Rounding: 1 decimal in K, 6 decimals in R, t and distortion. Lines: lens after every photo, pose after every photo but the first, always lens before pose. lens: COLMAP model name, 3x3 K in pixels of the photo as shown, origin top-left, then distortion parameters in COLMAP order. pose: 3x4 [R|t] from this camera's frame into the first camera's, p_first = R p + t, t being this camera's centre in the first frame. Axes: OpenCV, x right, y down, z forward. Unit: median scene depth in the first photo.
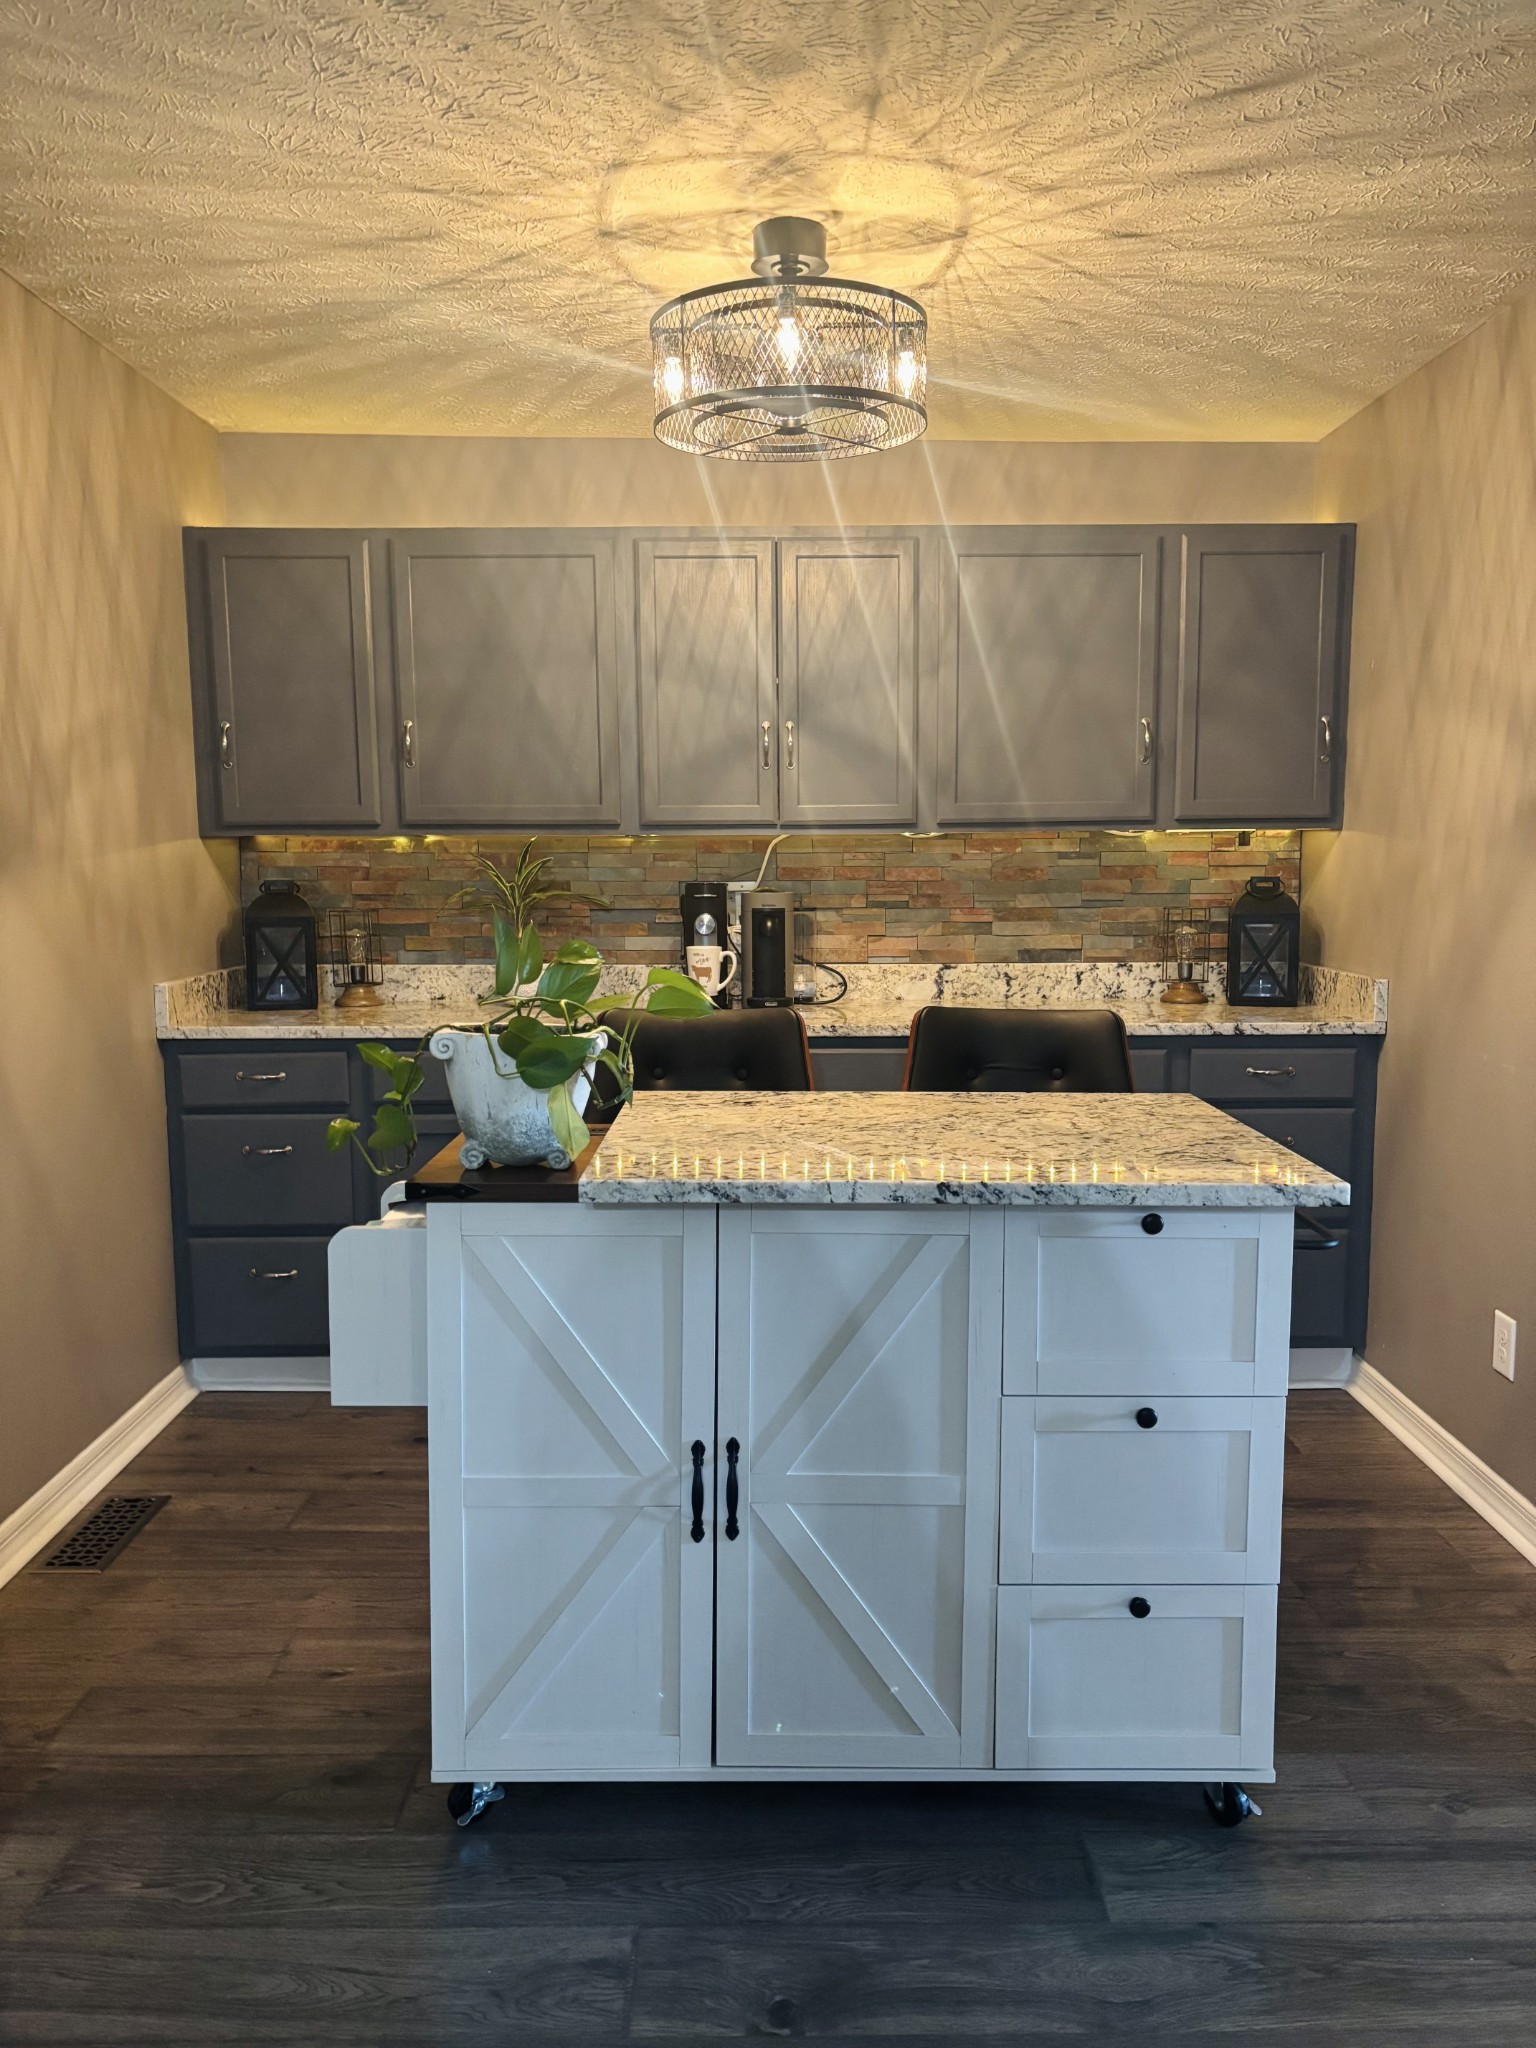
lens RADIAL K [[1541.9, 0, 766.0], [0, 1541.9, 1037.9], [0, 0, 1]] dist [0.051643, -0.048482]
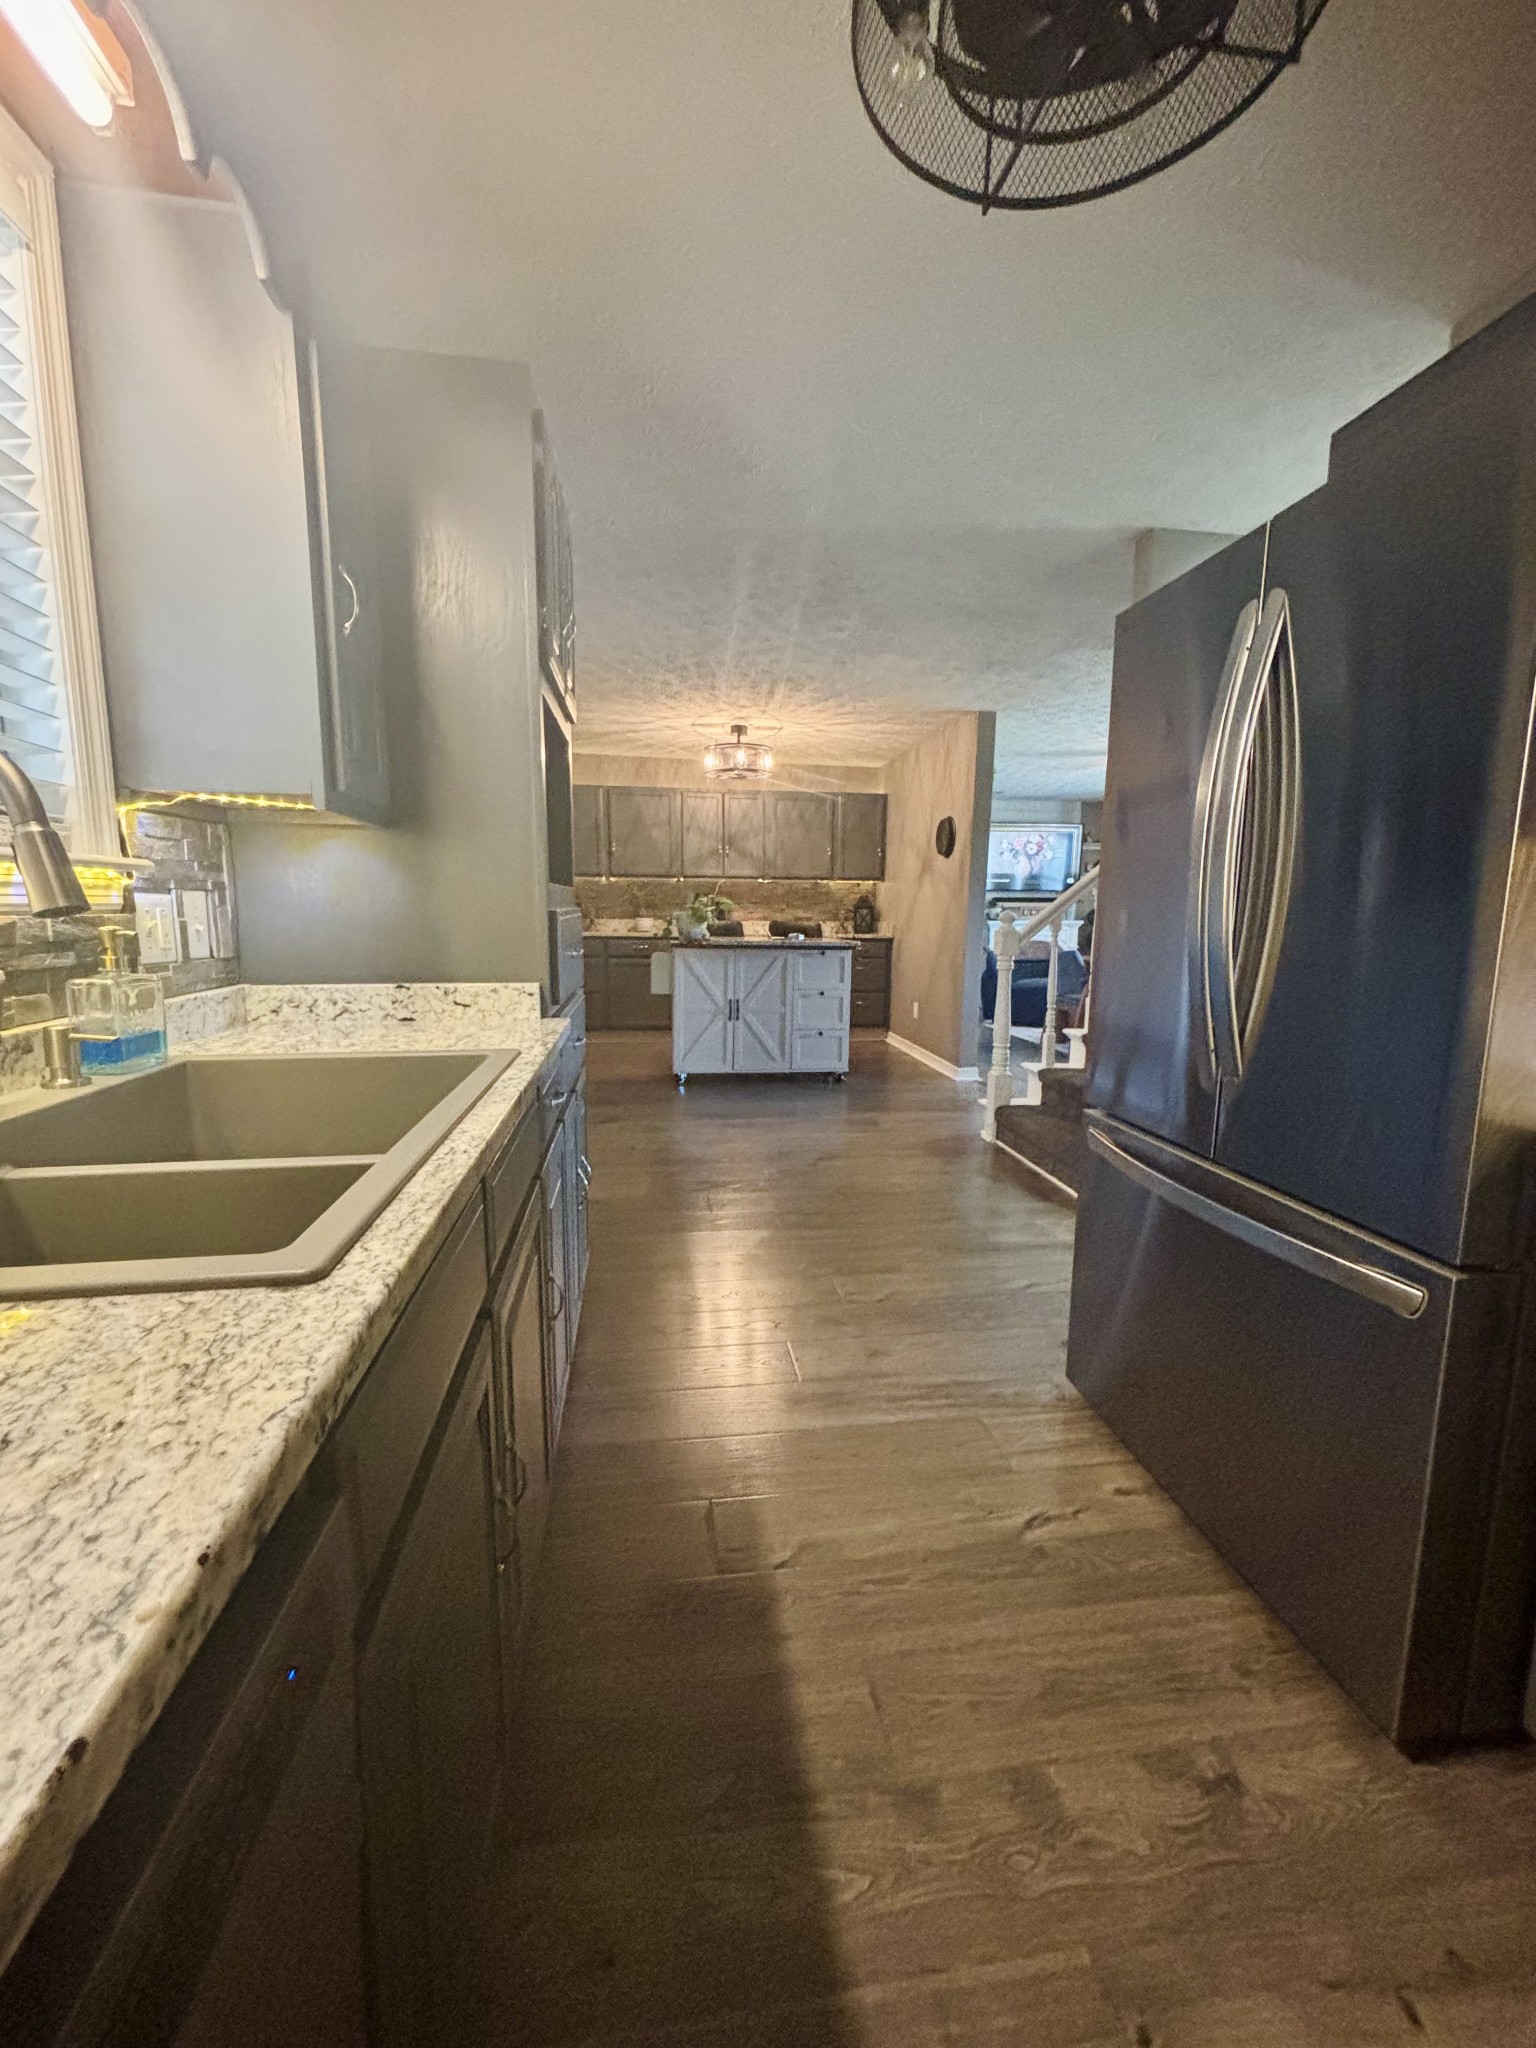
lens RADIAL K [[826.8, 0, 762.3], [0, 826.8, 1038.9], [0, 0, 1]] dist [0.006607, 0.000286]
pose [[0.990953, -0.007206, 0.134017, -0.154525], [0.002902, 0.999475, 0.032280, 0.160358], [-0.134179, -0.031599, 0.990453, -0.825638]]
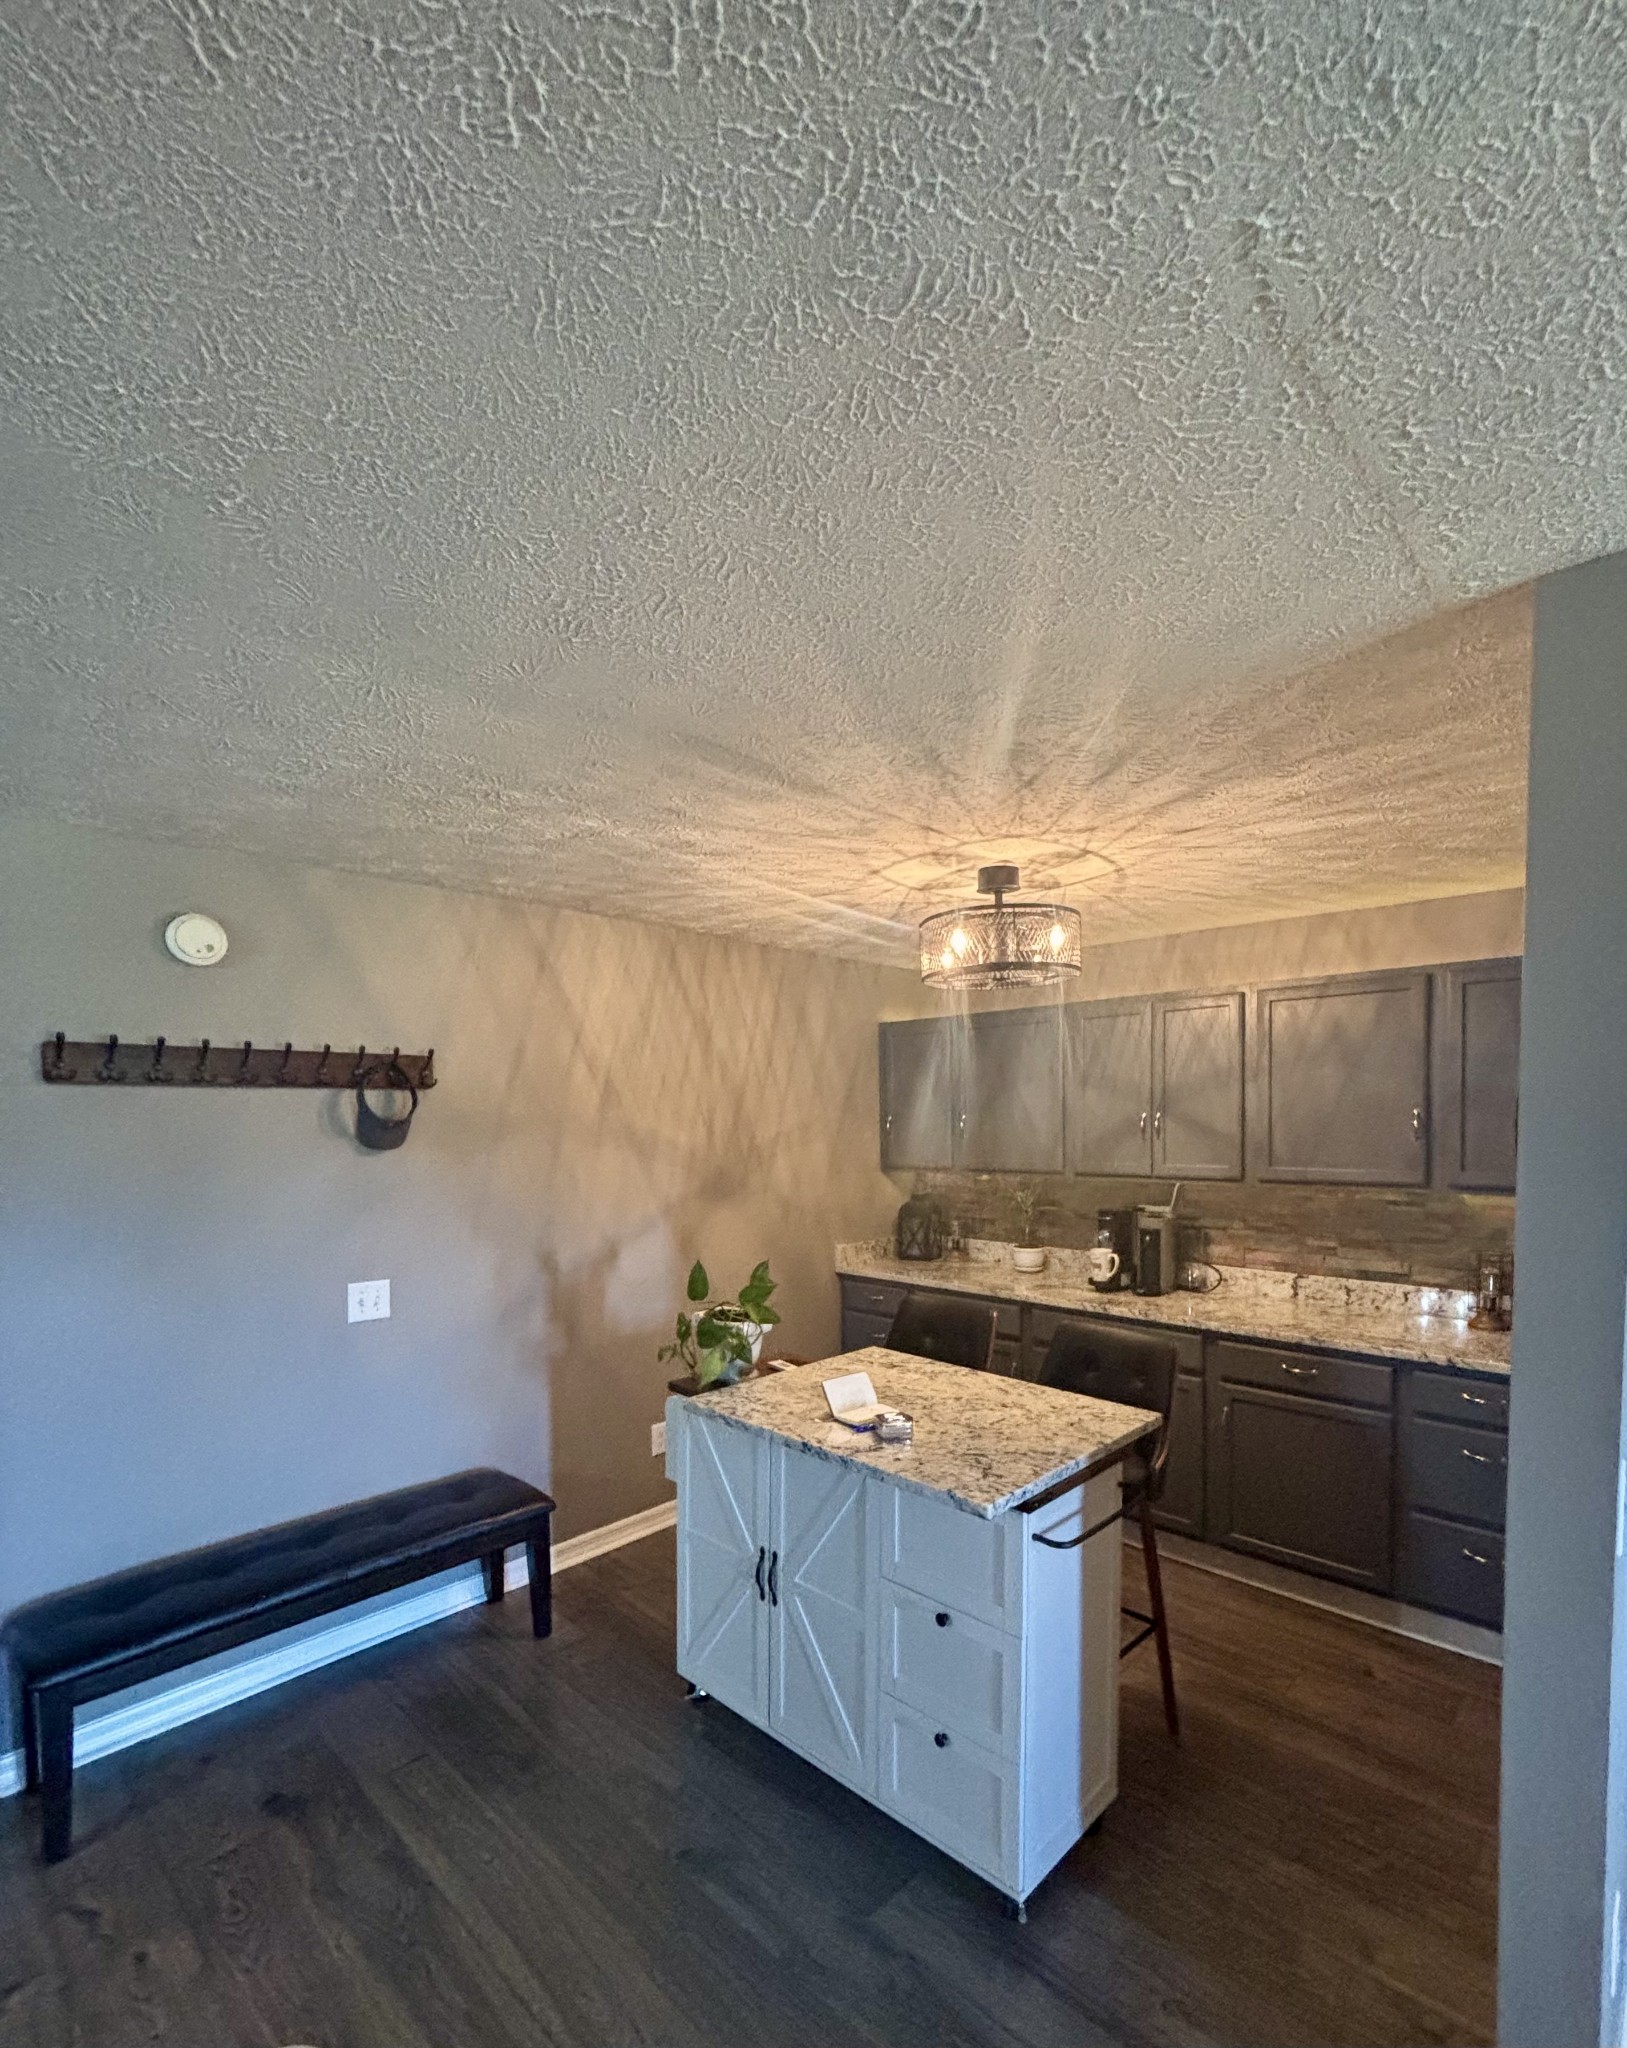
lens RADIAL K [[931.3, 0, 840.4], [0, 931.3, 1131.0], [0, 0, 1]] dist [-0.008076, -0.001085]
pose [[0.721198, 0.008390, -0.692678, 0.438574], [-0.074811, 0.995022, -0.065839, -0.099209], [0.688677, 0.099303, 0.718236, 0.097671]]
